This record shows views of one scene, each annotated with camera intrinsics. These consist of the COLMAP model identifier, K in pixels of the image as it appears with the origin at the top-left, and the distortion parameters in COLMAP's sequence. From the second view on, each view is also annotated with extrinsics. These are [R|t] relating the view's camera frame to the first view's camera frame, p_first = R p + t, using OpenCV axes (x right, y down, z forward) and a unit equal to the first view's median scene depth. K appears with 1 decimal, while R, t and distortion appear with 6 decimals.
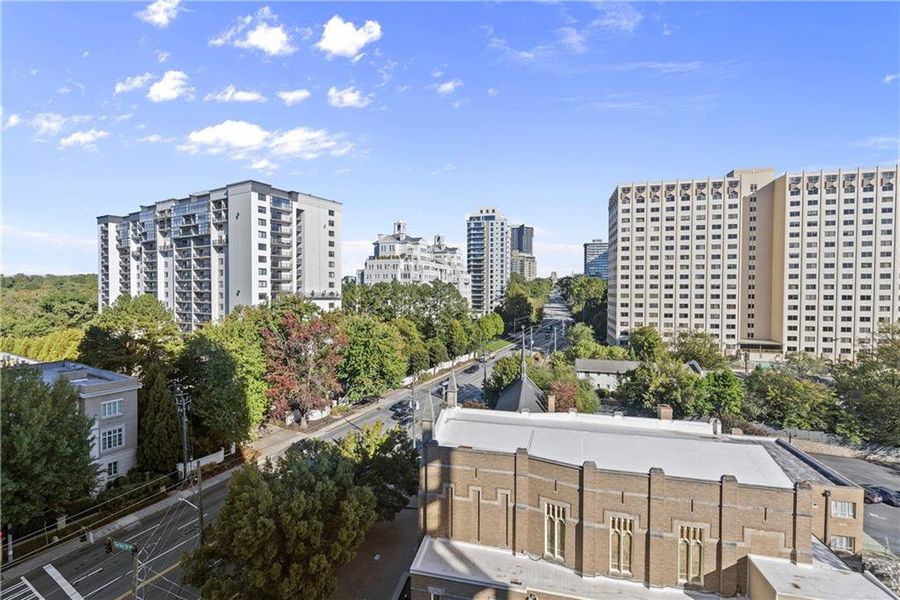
lens RADIAL K [[391.6, 0, 445.9], [0, 391.6, 295.2], [0, 0, 1]] dist [0.000886, -0.001760]
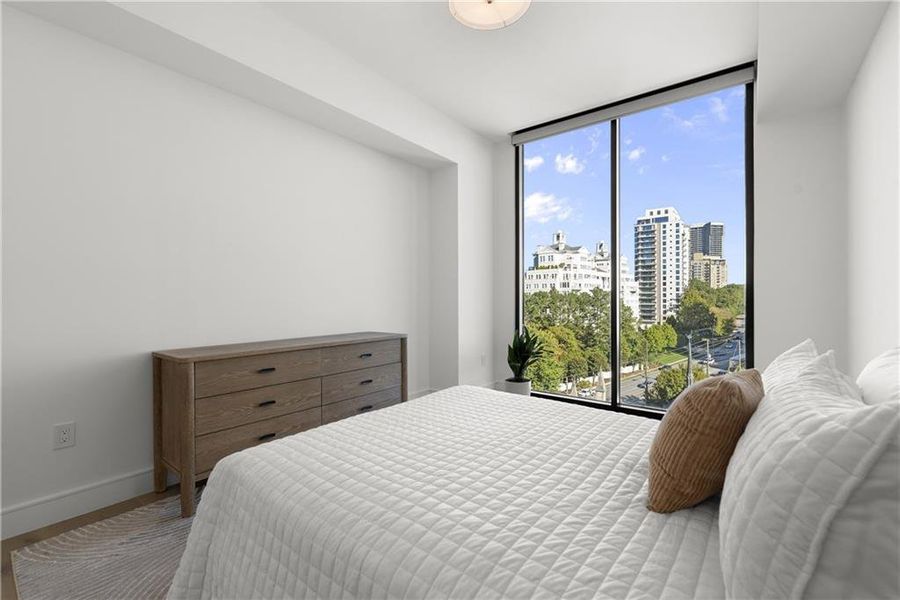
lens RADIAL K [[391.6, 0, 446.7], [0, 391.6, 299.3], [0, 0, 1]] dist [0.000886, -0.001760]
pose [[0.918287, -0.006097, -0.395868, 0.018087], [0.000103, 0.999885, -0.015161, 0.003095], [0.395915, 0.013881, 0.918182, -0.050642]]
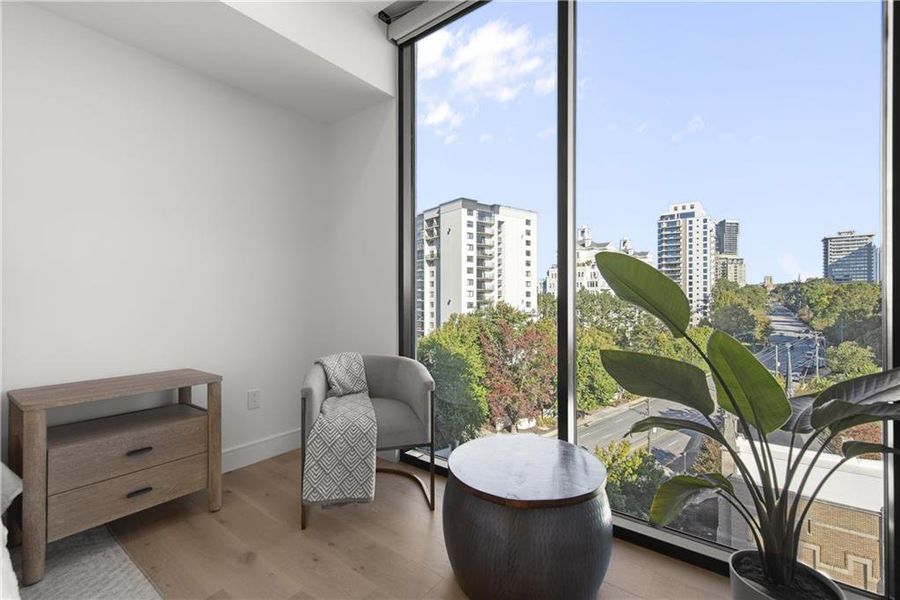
lens RADIAL K [[391.6, 0, 432.5], [0, 391.6, 300.3], [0, 0, 1]] dist [0.000886, -0.001760]
pose [[0.913579, -0.003952, -0.406642, -0.074745], [-0.001673, 0.999908, -0.013476, 0.002091], [0.406658, 0.012992, 0.913488, -0.009031]]
